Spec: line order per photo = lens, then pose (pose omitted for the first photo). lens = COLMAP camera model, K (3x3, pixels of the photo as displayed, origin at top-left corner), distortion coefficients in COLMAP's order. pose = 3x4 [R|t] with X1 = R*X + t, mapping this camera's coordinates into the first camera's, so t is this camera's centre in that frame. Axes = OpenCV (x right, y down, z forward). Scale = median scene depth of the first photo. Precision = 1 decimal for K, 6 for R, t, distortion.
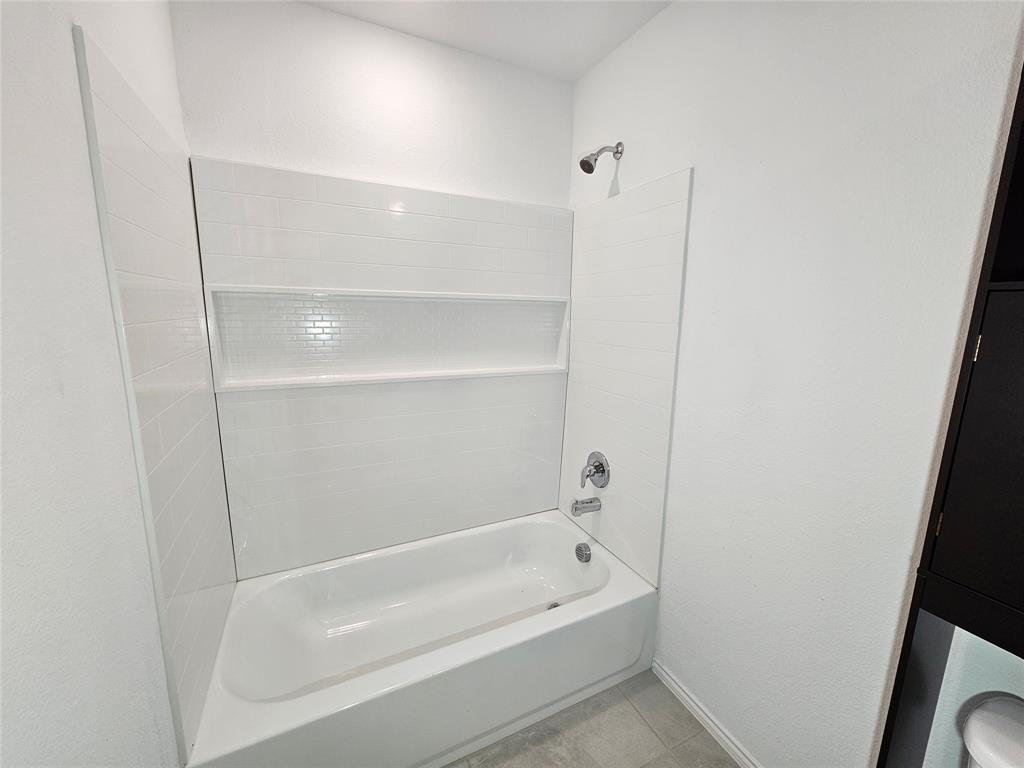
lens RADIAL K [[418.4, 0, 515.9], [0, 418.4, 382.5], [0, 0, 1]] dist [0.000011, 0.000763]
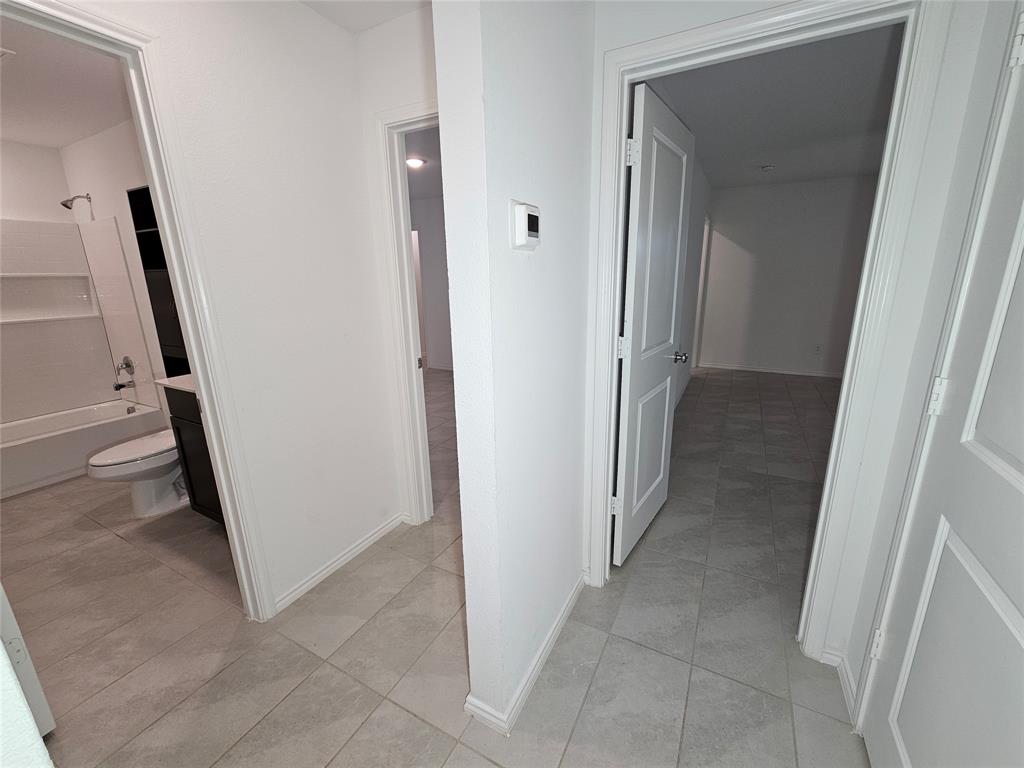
lens RADIAL K [[418.4, 0, 515.9], [0, 418.4, 382.5], [0, 0, 1]] dist [0.000011, 0.000763]
pose [[0.805724, -0.177749, 0.564991, 0.582900], [0.135899, 0.983938, 0.115748, 0.337609], [-0.576490, -0.016479, 0.816938, -1.740443]]
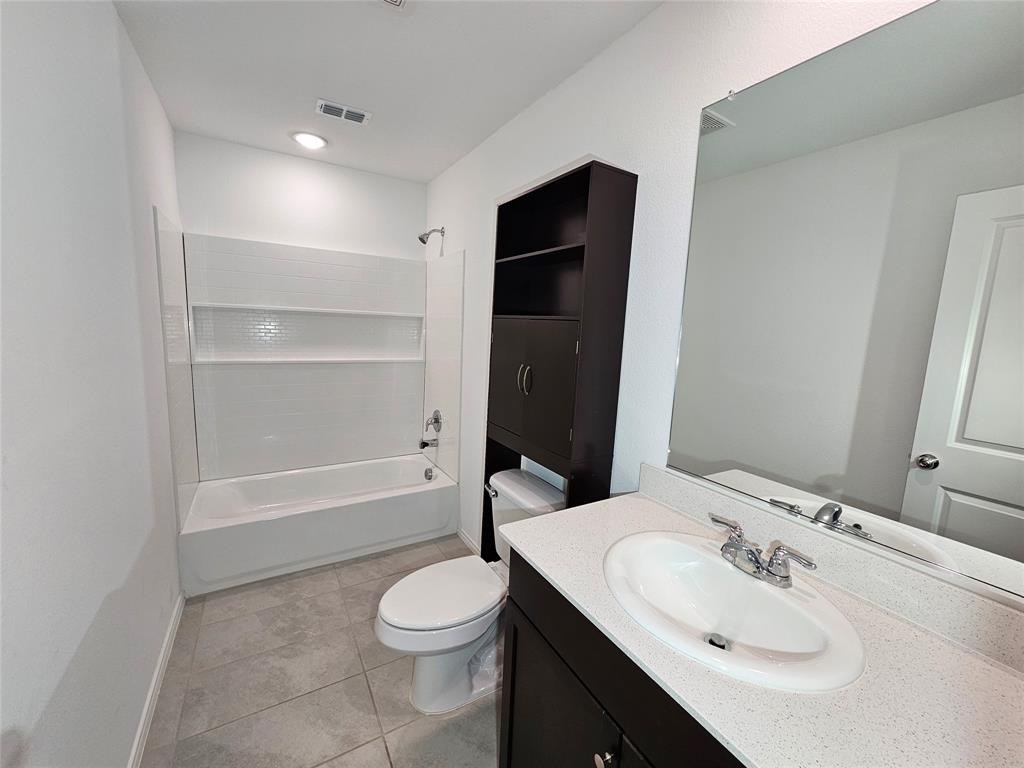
lens RADIAL K [[408.6, 0, 516.4], [0, 408.6, 380.3], [0, 0, 1]] dist [-0.011452, -0.000081]
pose [[0.994583, 0.011423, 0.103311, 0.373332], [-0.007717, 0.999315, -0.036195, 0.118530], [-0.103654, 0.035202, 0.993990, -0.674790]]
